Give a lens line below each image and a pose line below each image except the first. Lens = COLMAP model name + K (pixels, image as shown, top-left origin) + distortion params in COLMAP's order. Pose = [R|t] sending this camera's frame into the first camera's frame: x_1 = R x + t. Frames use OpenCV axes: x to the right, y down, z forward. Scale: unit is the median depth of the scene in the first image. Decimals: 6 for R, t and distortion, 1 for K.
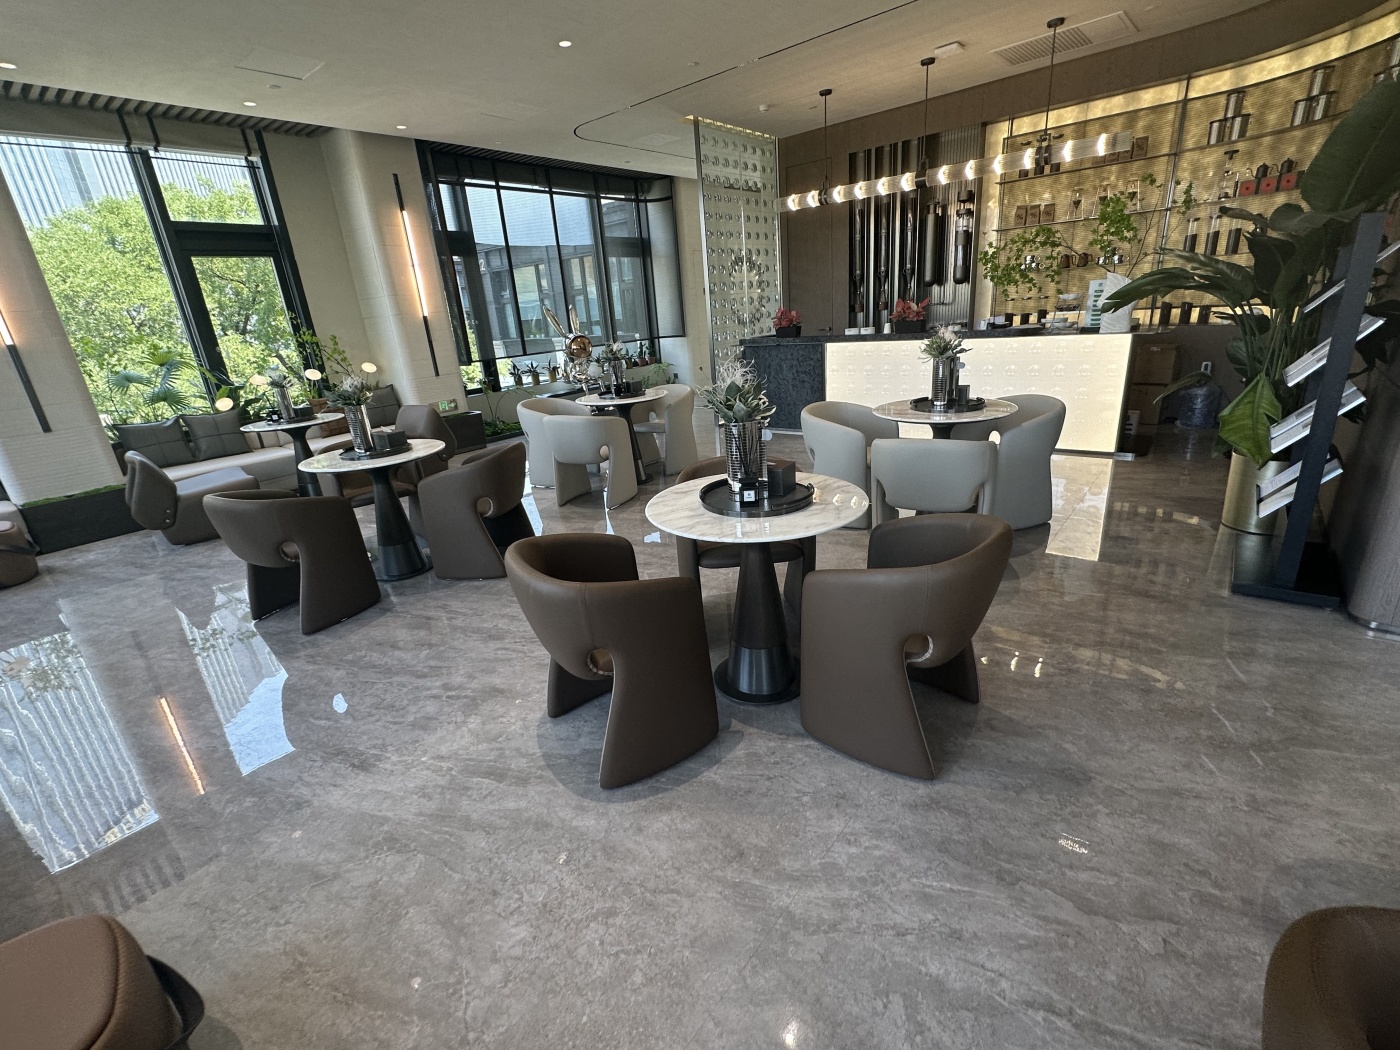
lens RADIAL K [[625.9, 0, 697.7], [0, 625.9, 527.5], [0, 0, 1]] dist [-0.000949, 0.000192]
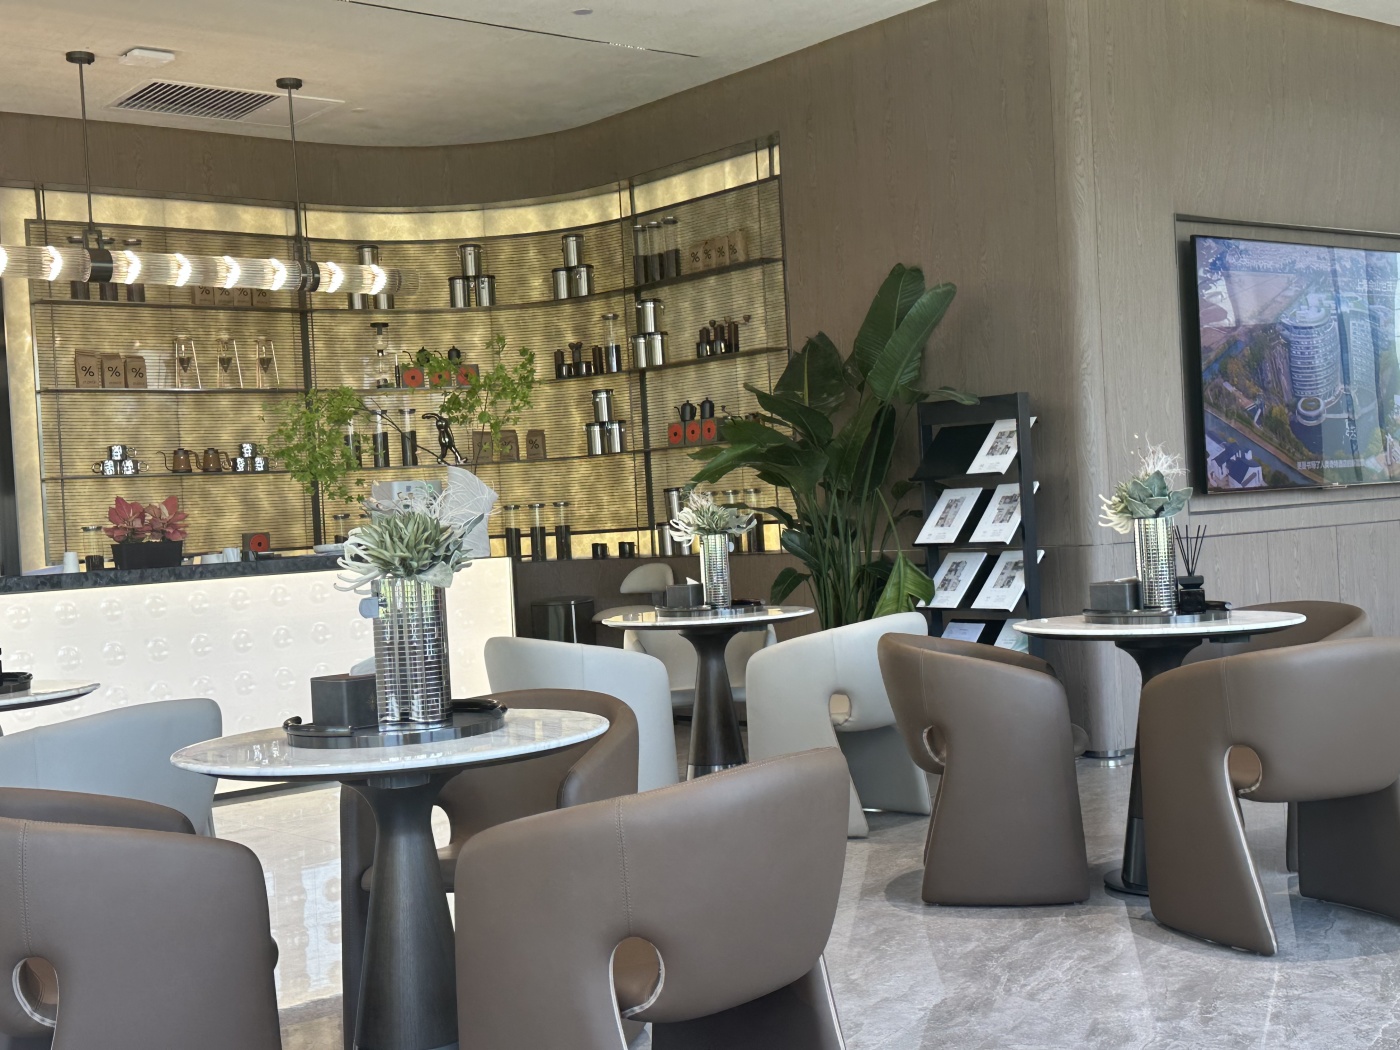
lens RADIAL K [[1798.1, 0, 694.4], [0, 1798.1, 528.0], [0, 0, 1]] dist [0.180004, -0.352493]
pose [[0.191839, 0.058305, 0.979693, -0.945099], [0.368085, 0.921092, -0.126894, -0.029145], [-0.909786, 0.384954, 0.155240, 0.464667]]
